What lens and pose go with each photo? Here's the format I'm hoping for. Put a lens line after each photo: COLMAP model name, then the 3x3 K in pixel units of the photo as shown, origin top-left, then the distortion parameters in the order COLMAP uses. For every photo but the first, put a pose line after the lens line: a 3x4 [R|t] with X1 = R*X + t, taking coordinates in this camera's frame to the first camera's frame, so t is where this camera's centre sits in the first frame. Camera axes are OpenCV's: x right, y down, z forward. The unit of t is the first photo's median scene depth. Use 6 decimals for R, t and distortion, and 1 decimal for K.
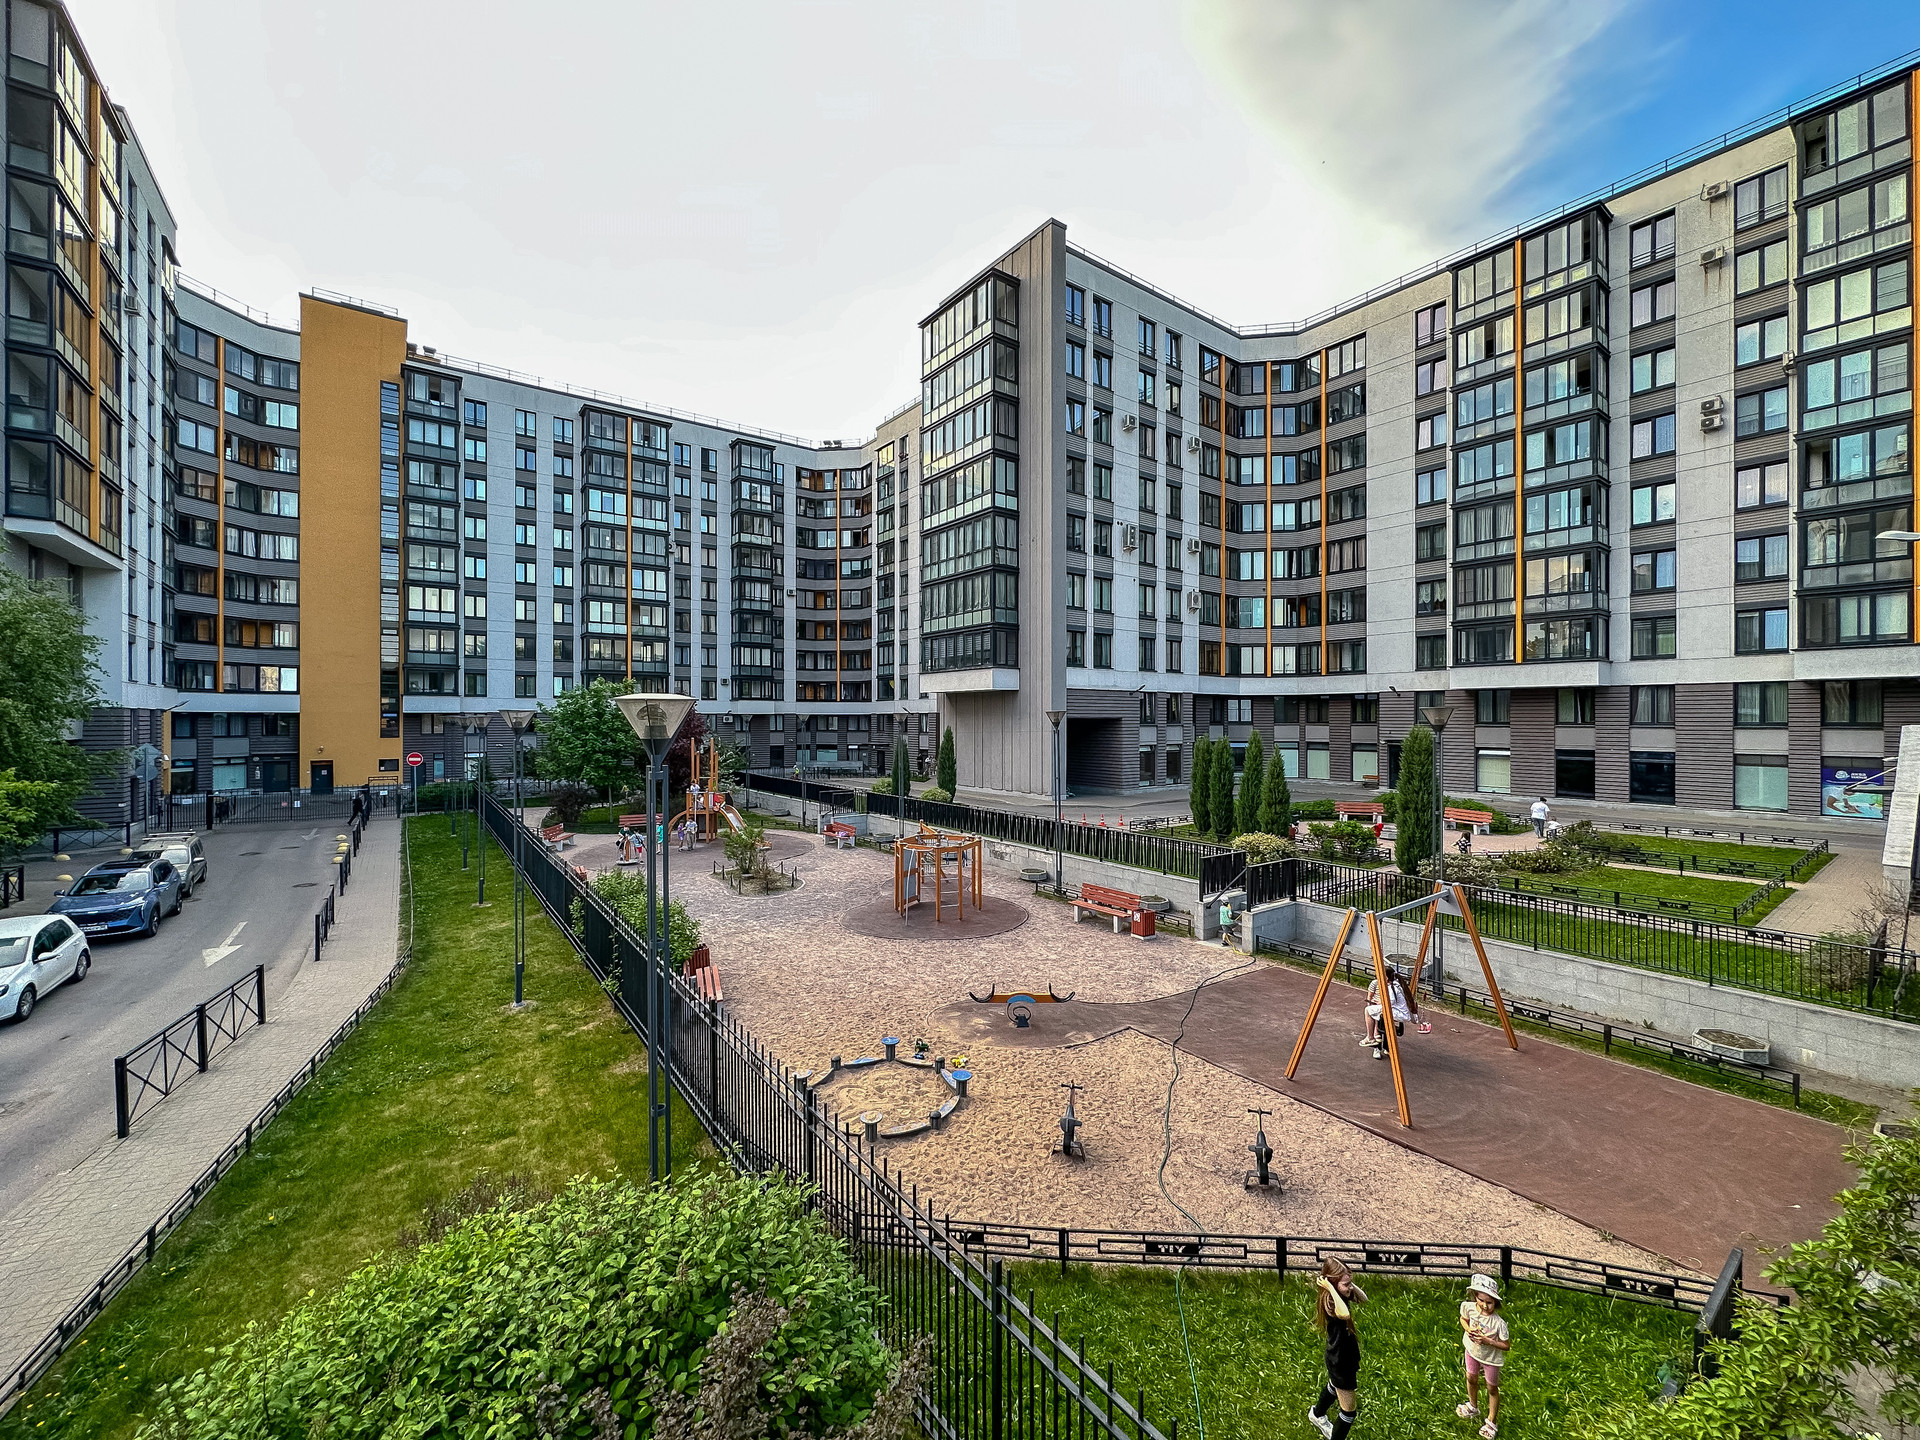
lens RADIAL K [[765.5, 0, 960.4], [0, 765.5, 721.2], [0, 0, 1]] dist [-0.004800, 0.000691]
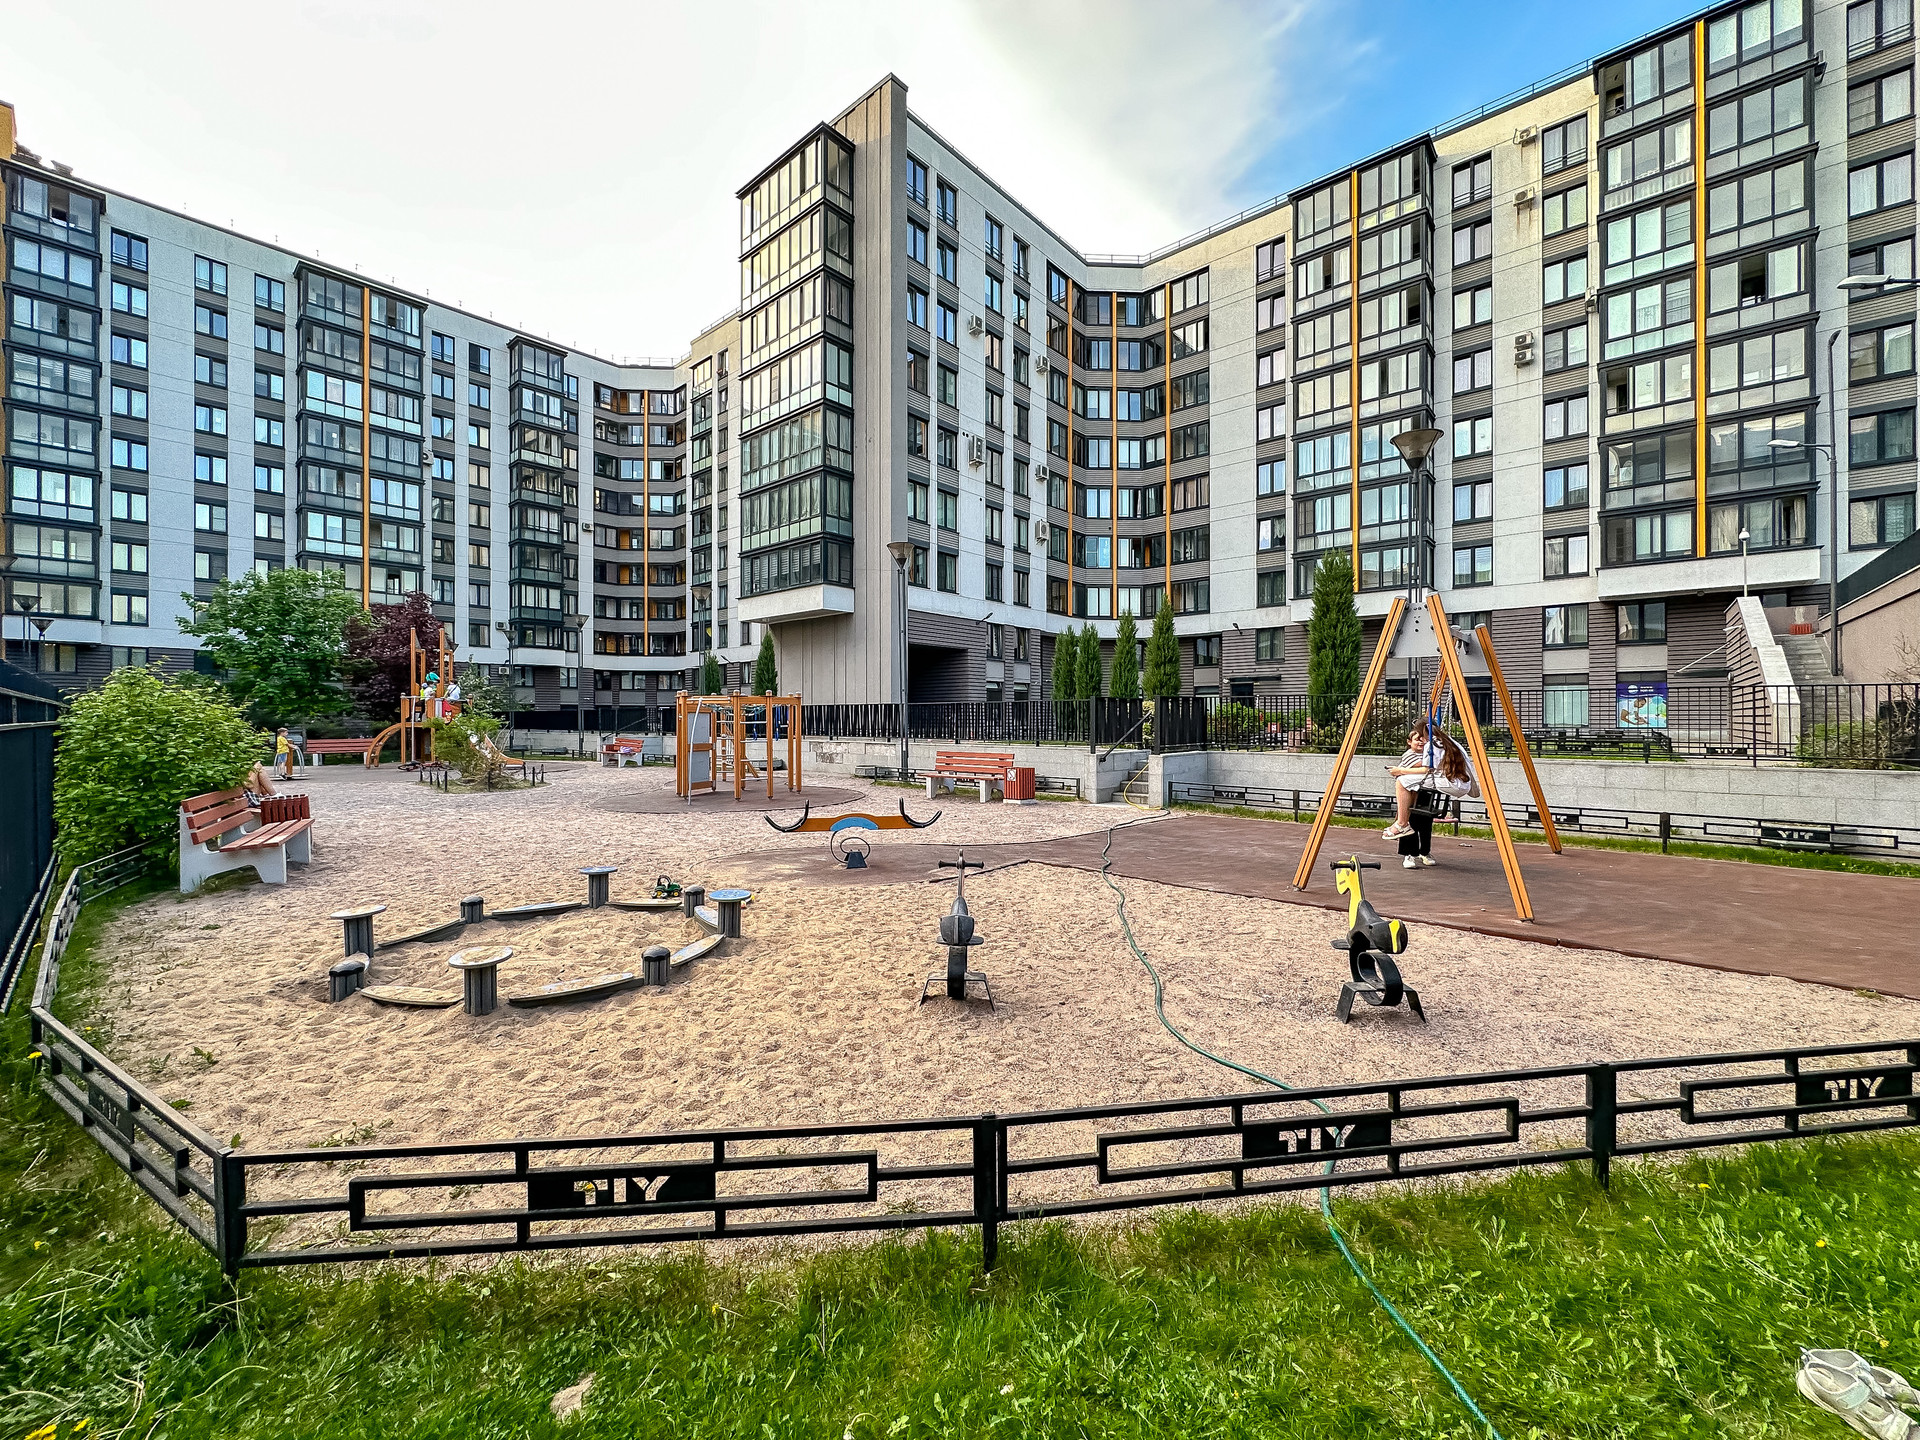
lens RADIAL K [[765.5, 0, 963.0], [0, 765.5, 720.7], [0, 0, 1]] dist [-0.004800, 0.000691]
pose [[0.976561, -0.000421, 0.215239, 0.009884], [0.000630, 0.999999, -0.000903, 0.082928], [-0.215239, 0.001018, 0.976561, 0.115554]]
